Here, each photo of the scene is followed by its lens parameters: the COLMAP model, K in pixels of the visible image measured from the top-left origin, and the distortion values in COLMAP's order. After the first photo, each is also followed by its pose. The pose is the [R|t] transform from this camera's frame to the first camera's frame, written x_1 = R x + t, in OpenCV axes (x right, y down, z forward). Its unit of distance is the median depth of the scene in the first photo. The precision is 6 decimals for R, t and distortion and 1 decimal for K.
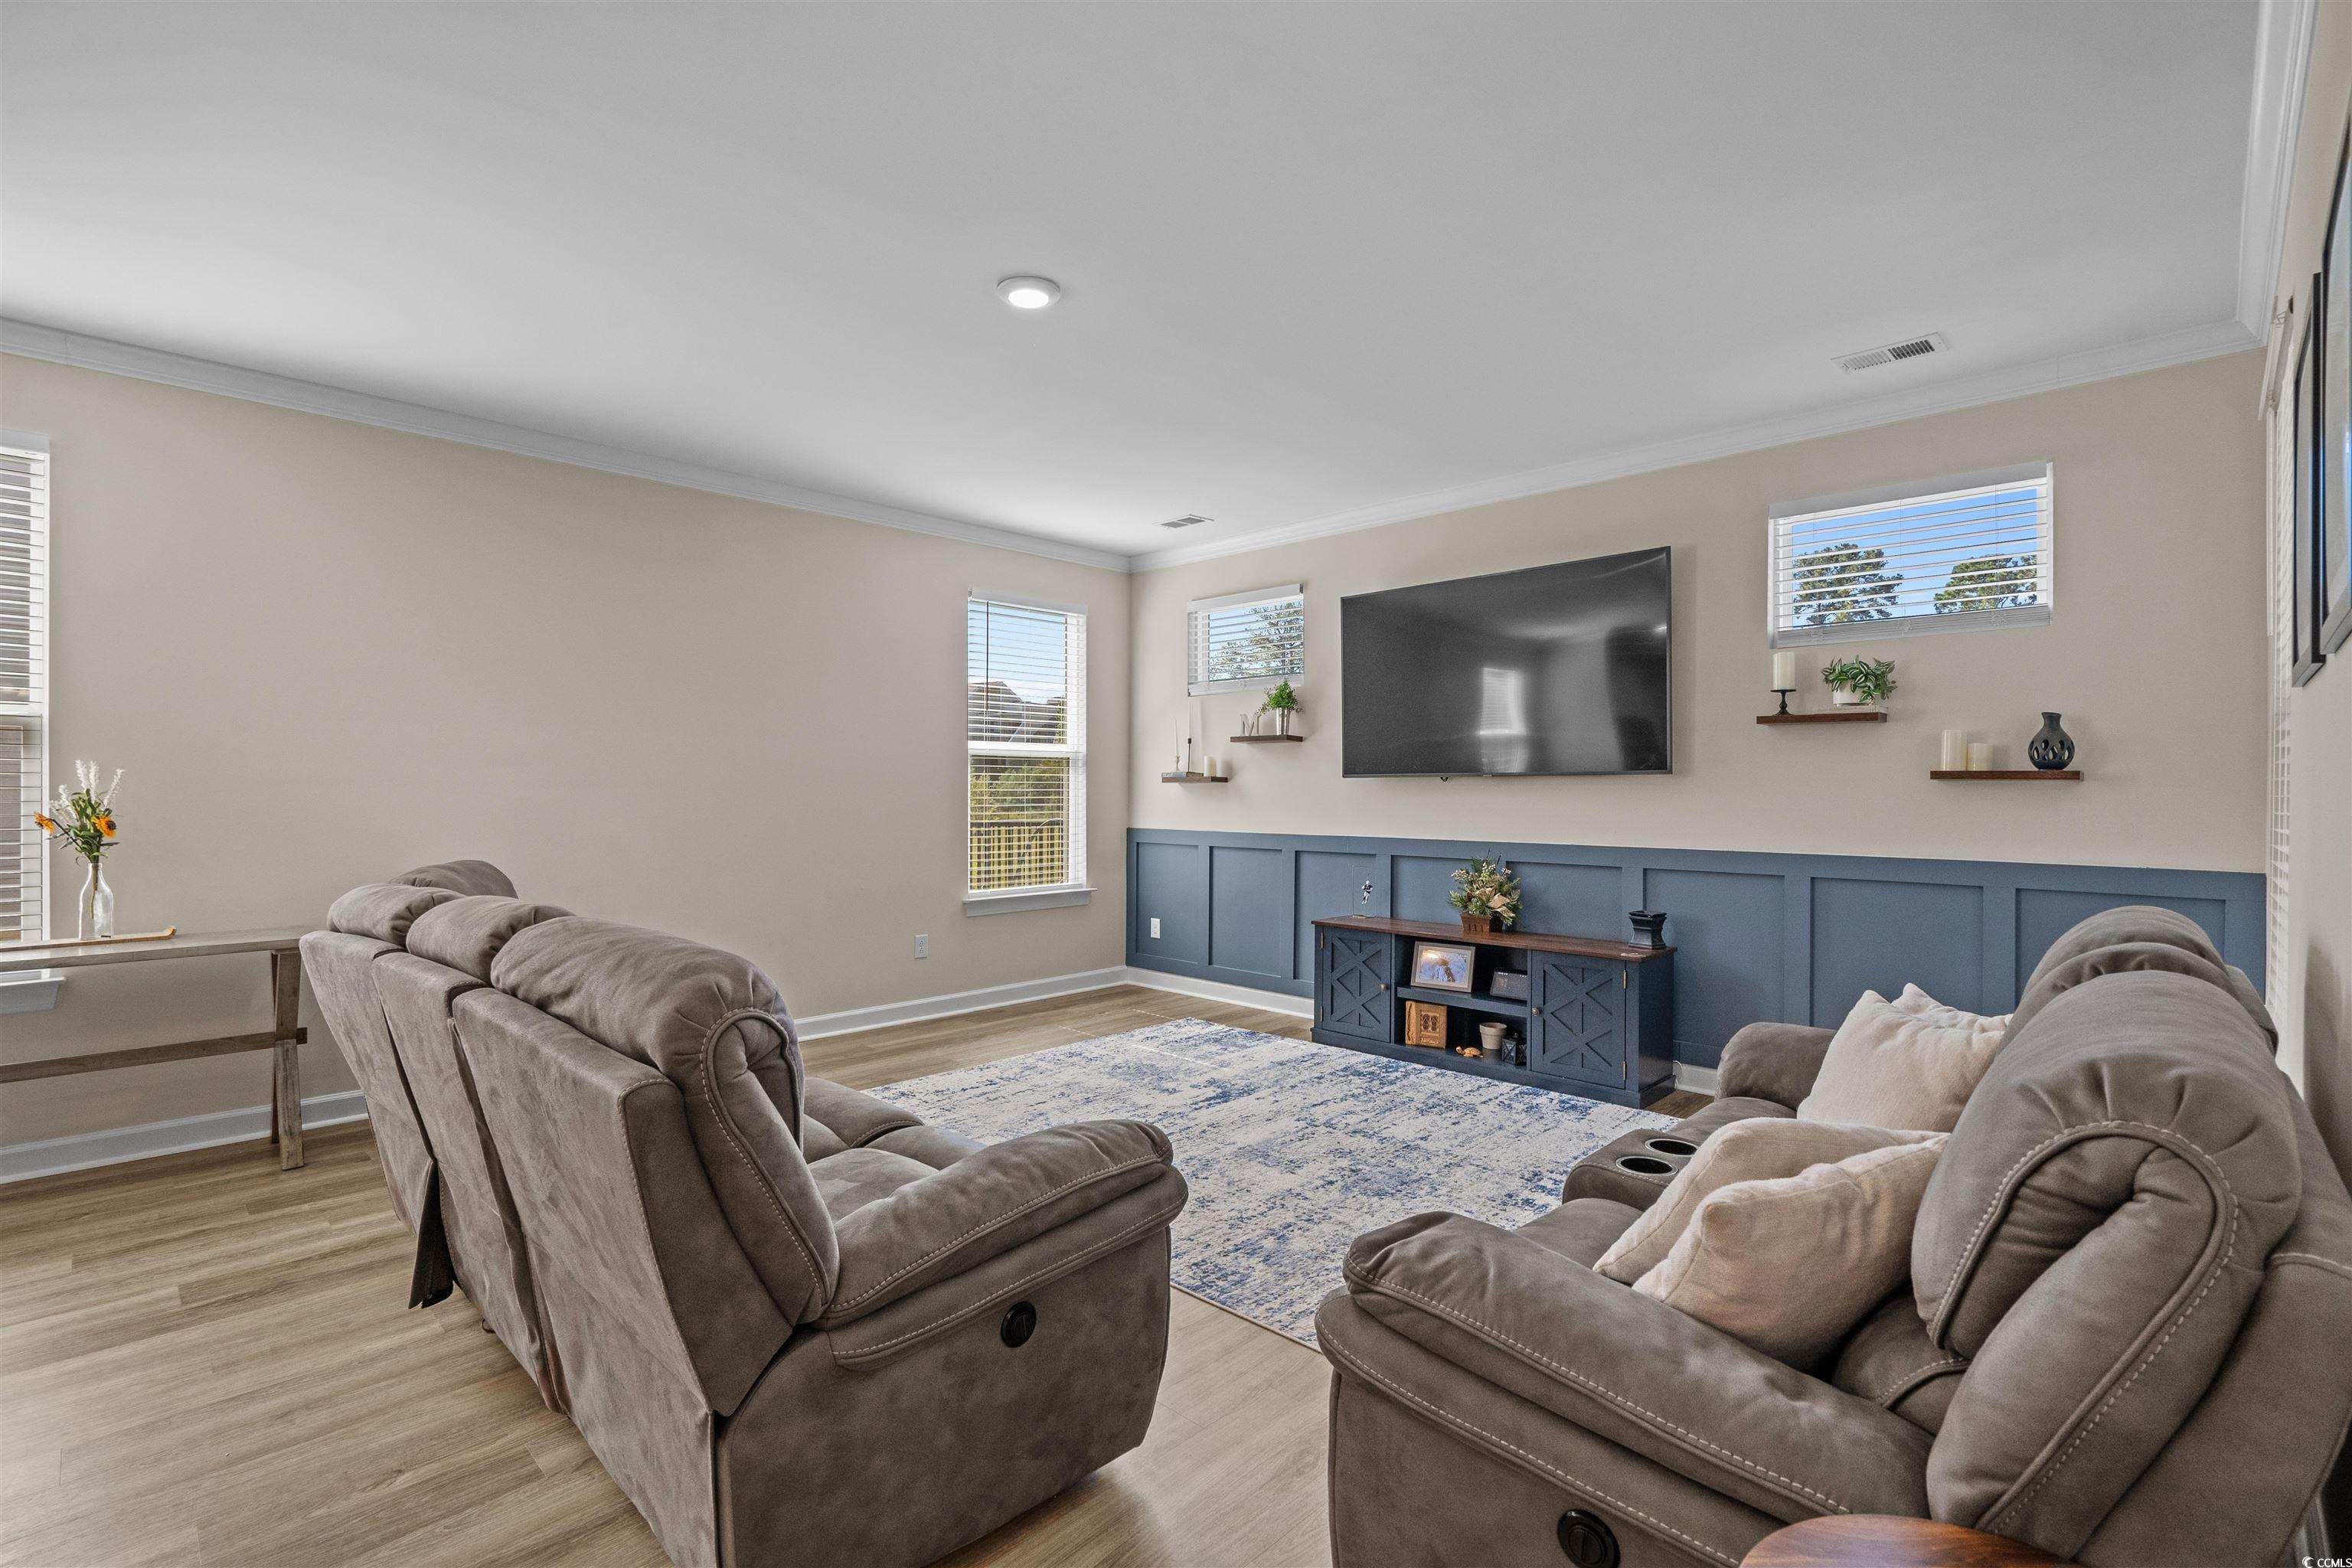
lens RADIAL K [[1069.0, 0, 1194.6], [0, 1069.0, 787.8], [0, 0, 1]] dist [-0.002088, -0.000711]
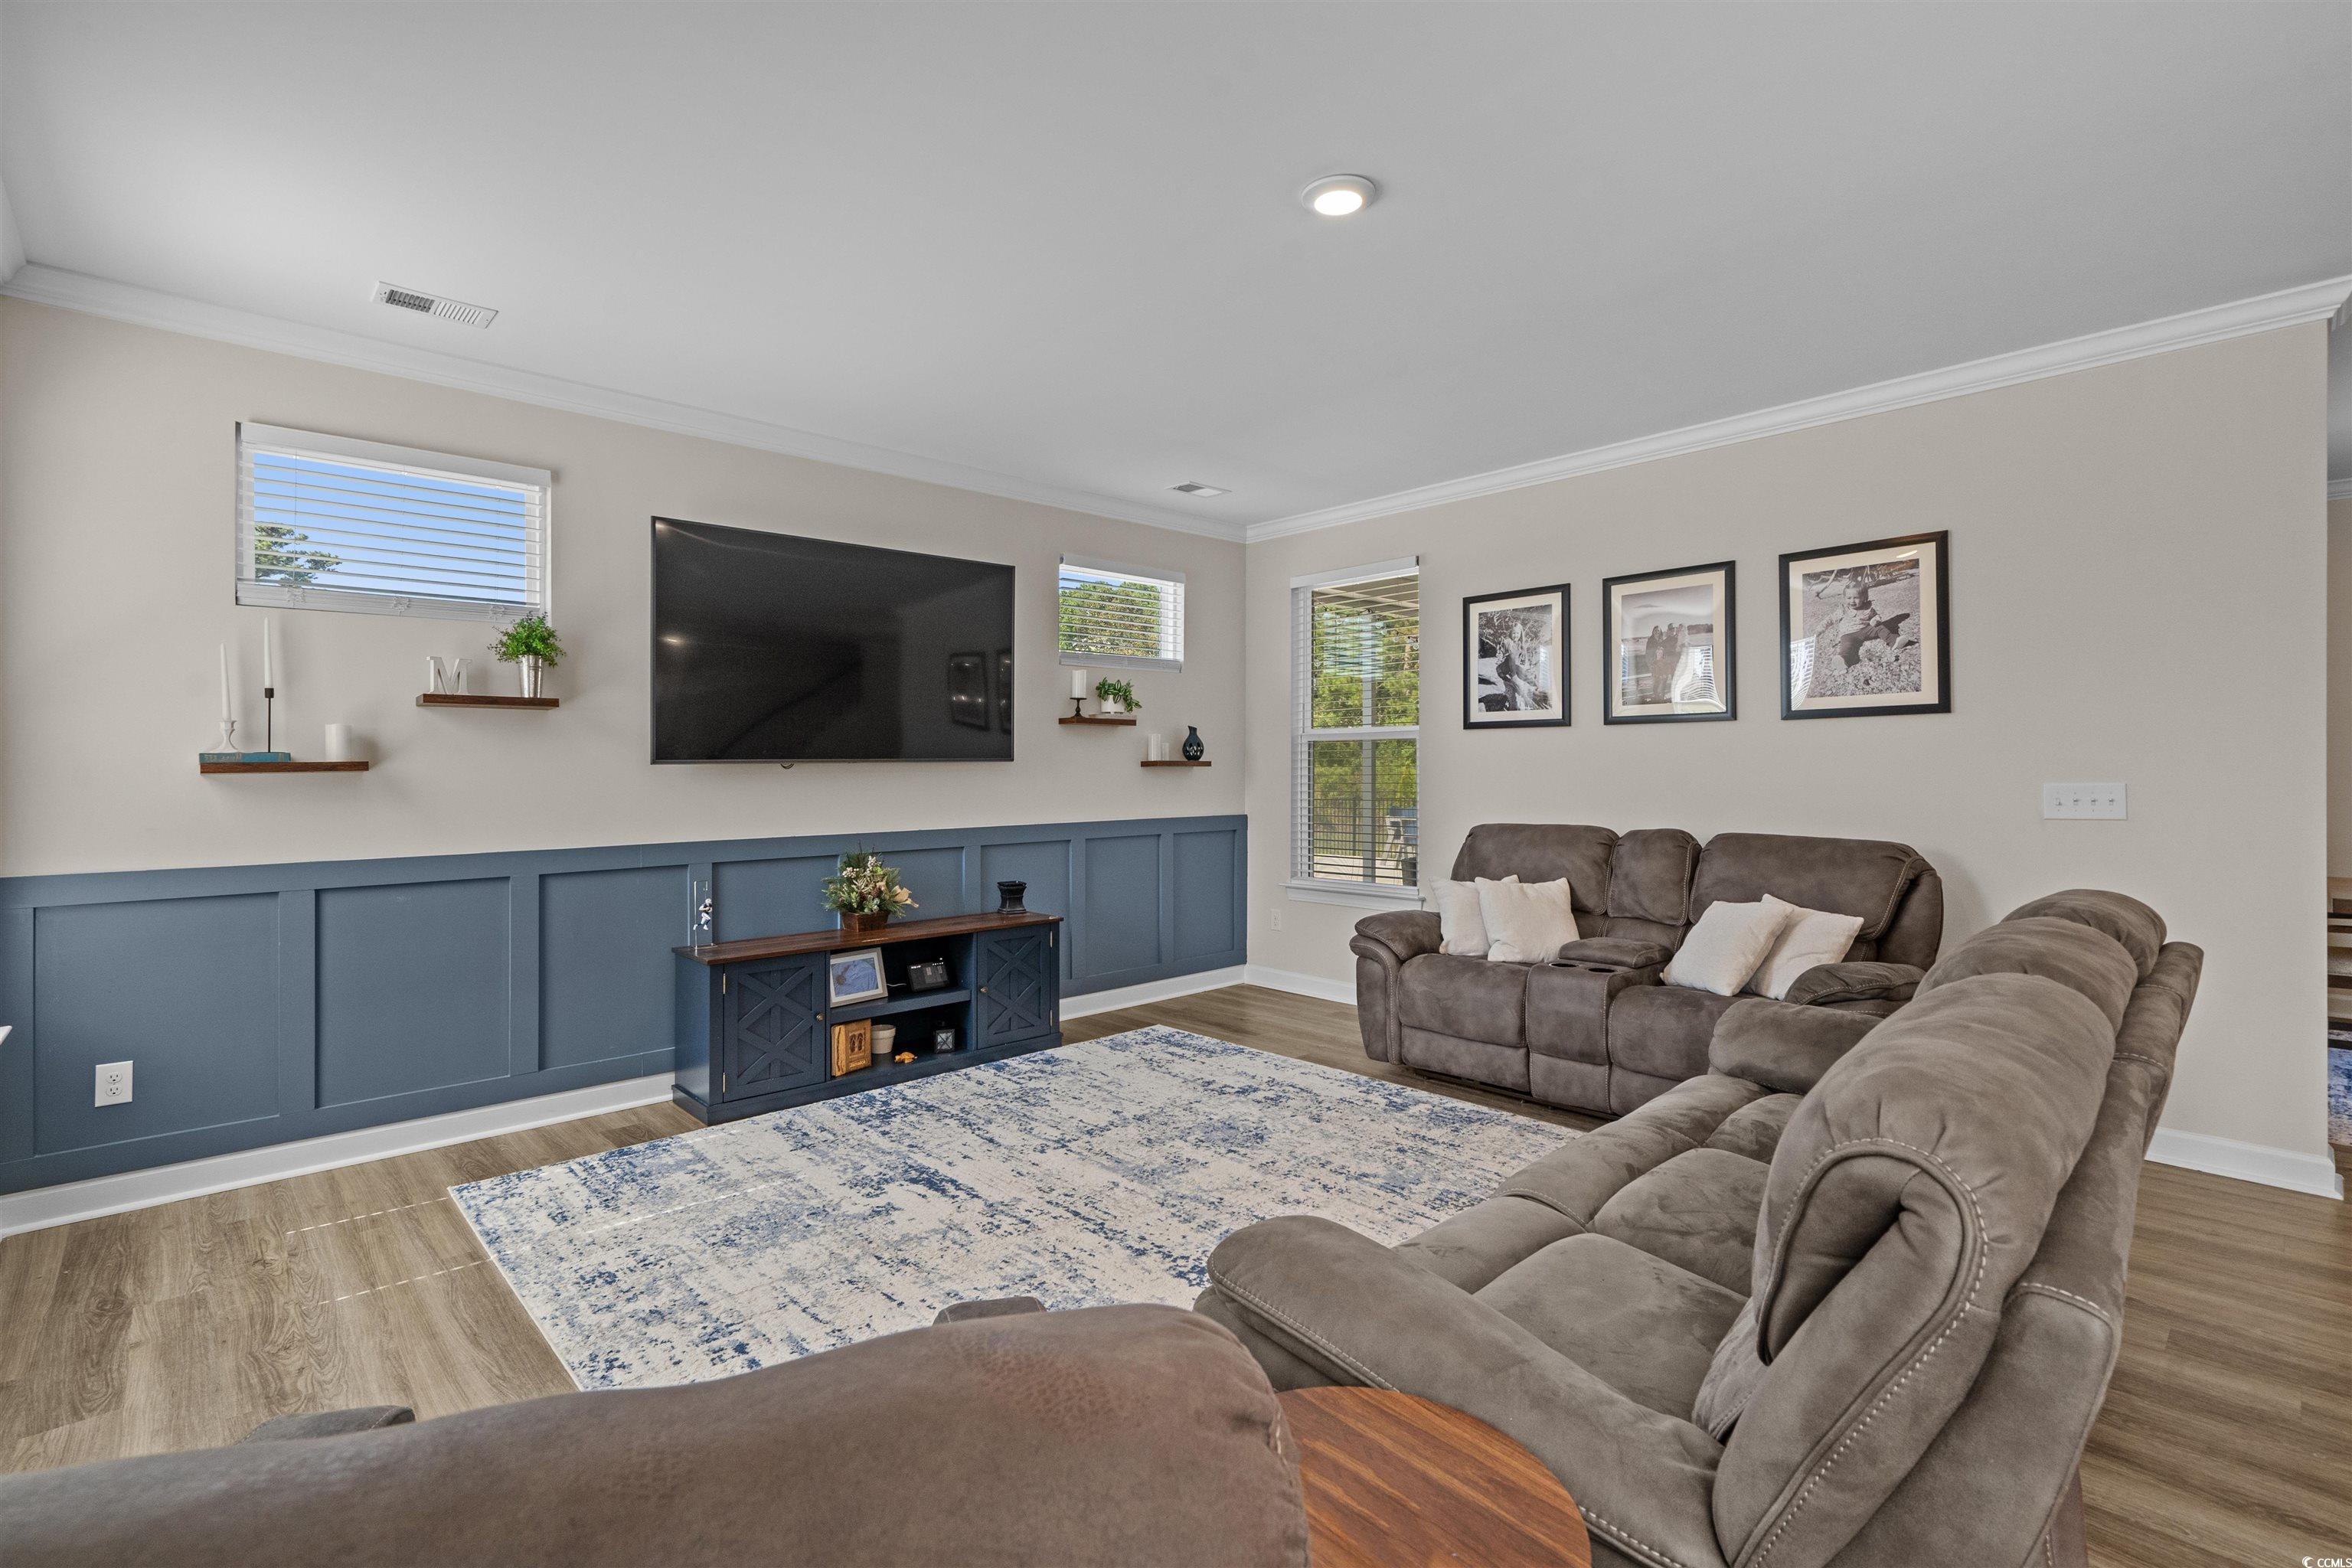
lens RADIAL K [[1069.0, 0, 1187.0], [0, 1069.0, 765.8], [0, 0, 1]] dist [-0.002088, -0.000711]
pose [[0.054443, -0.009007, 0.998476, -0.715596], [-0.001841, 0.999957, 0.009121, -0.019442], [-0.998515, -0.002335, 0.054424, 0.753576]]
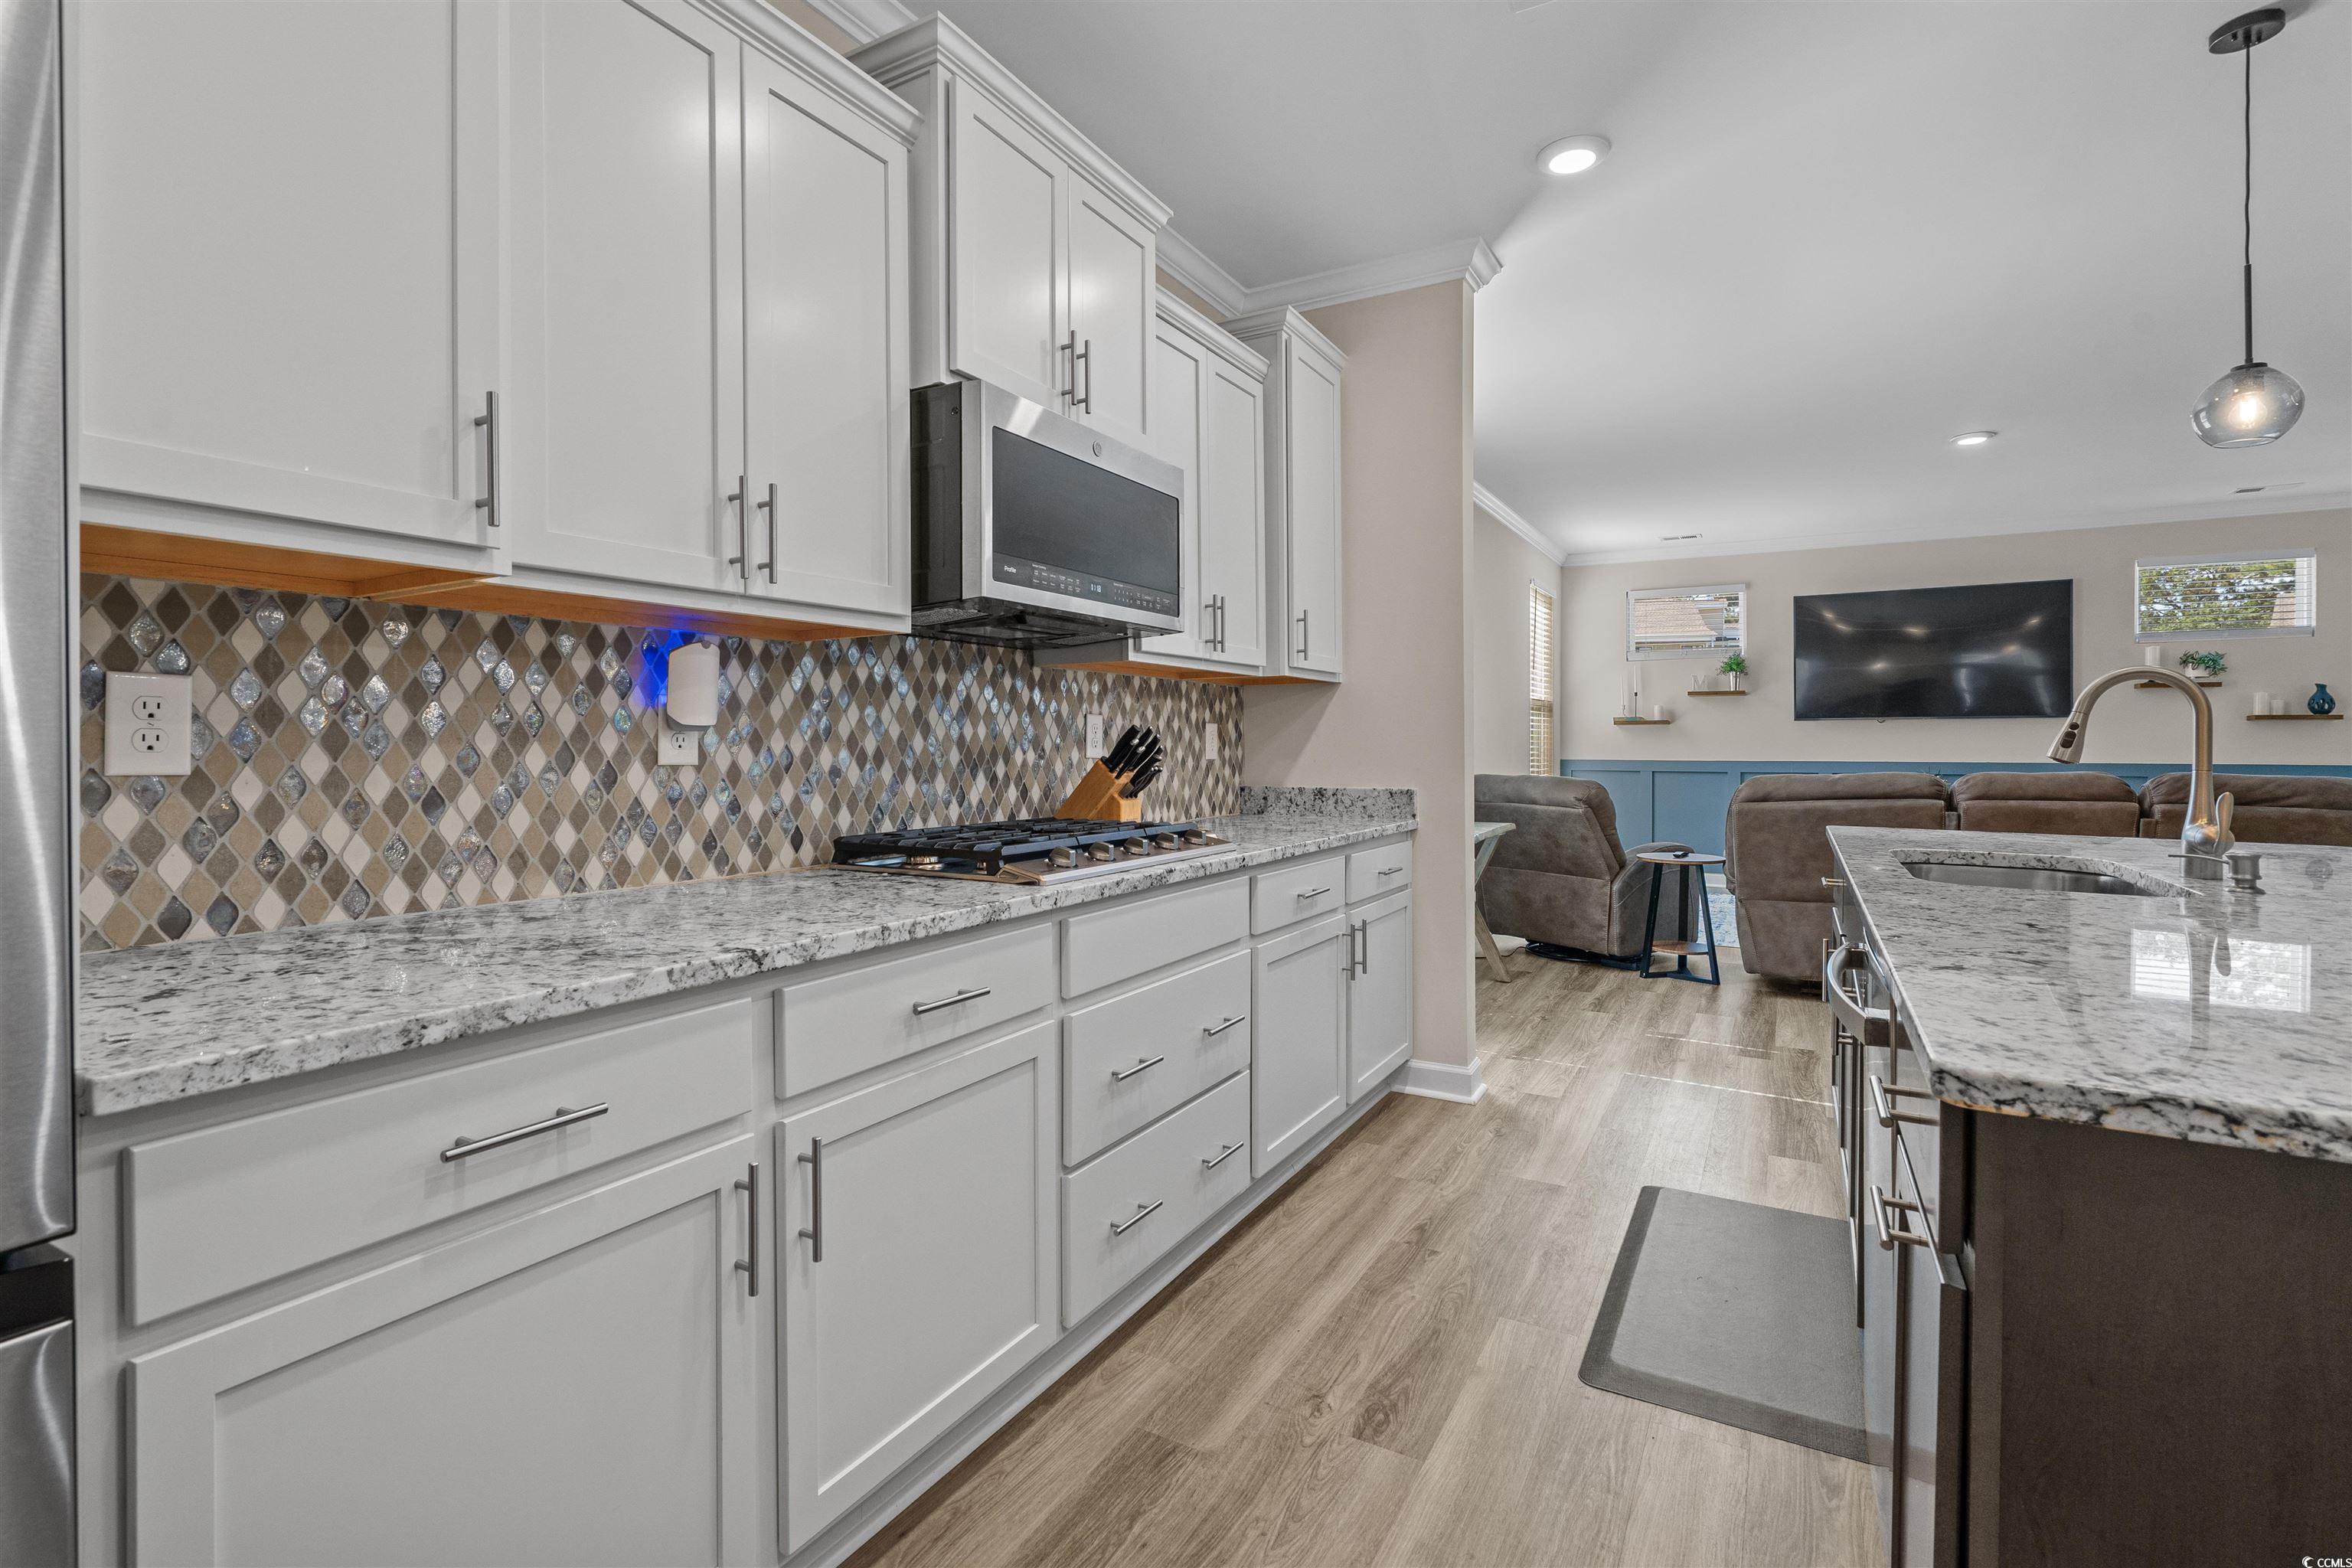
lens RADIAL K [[1069.0, 0, 1171.7], [0, 1069.0, 741.5], [0, 0, 1]] dist [-0.002088, -0.000711]
pose [[0.968350, -0.008379, 0.249457, -1.316870], [0.006359, 0.999940, 0.008903, 0.001066], [-0.249516, -0.007035, 0.968345, -0.246658]]
